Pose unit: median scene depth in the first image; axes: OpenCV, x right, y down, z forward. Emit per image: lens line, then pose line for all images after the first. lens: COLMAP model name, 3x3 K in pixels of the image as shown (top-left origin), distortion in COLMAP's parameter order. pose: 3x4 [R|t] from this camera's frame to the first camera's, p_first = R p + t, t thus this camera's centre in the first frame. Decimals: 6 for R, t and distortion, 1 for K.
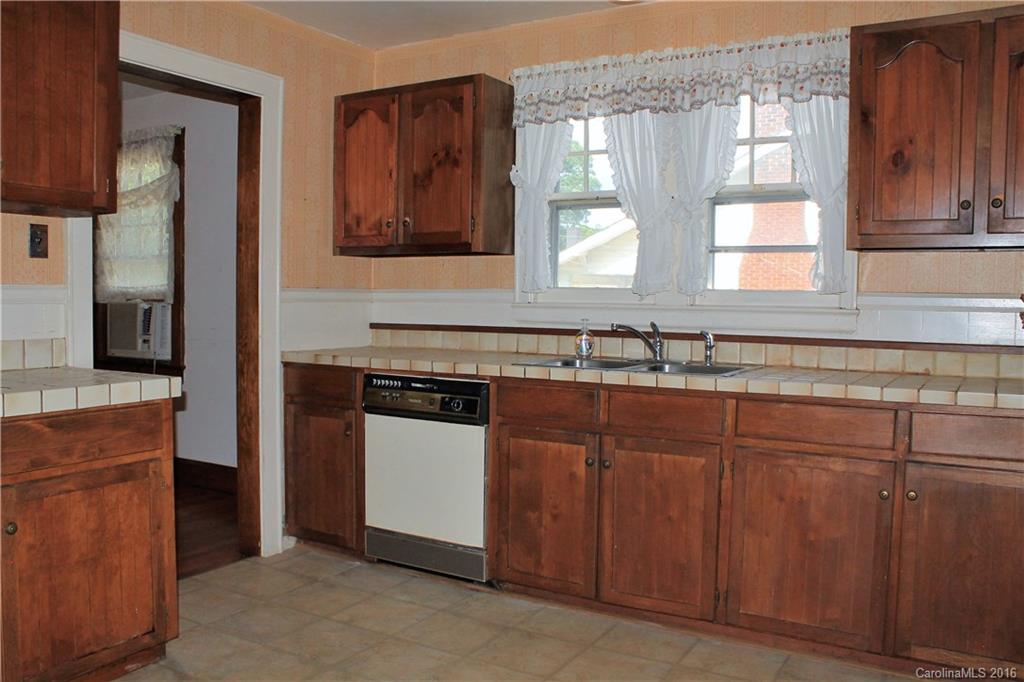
lens RADIAL K [[868.4, 0, 512.0], [0, 868.4, 341.0], [0, 0, 1]] dist [-0.120167, 0.008274]
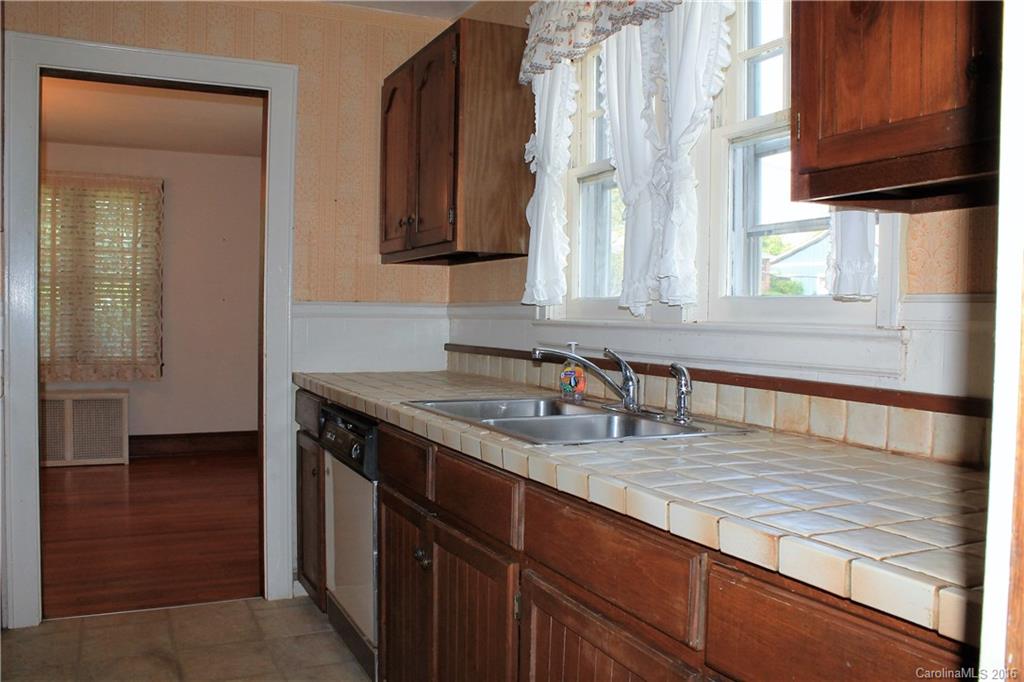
lens RADIAL K [[868.4, 0, 512.0], [0, 868.4, 341.0], [0, 0, 1]] dist [-0.120167, 0.008274]
pose [[0.826375, 0.016954, -0.562864, 0.434331], [-0.032244, 0.999331, -0.017238, -0.012979], [0.562196, 0.032394, 0.826370, 0.407610]]
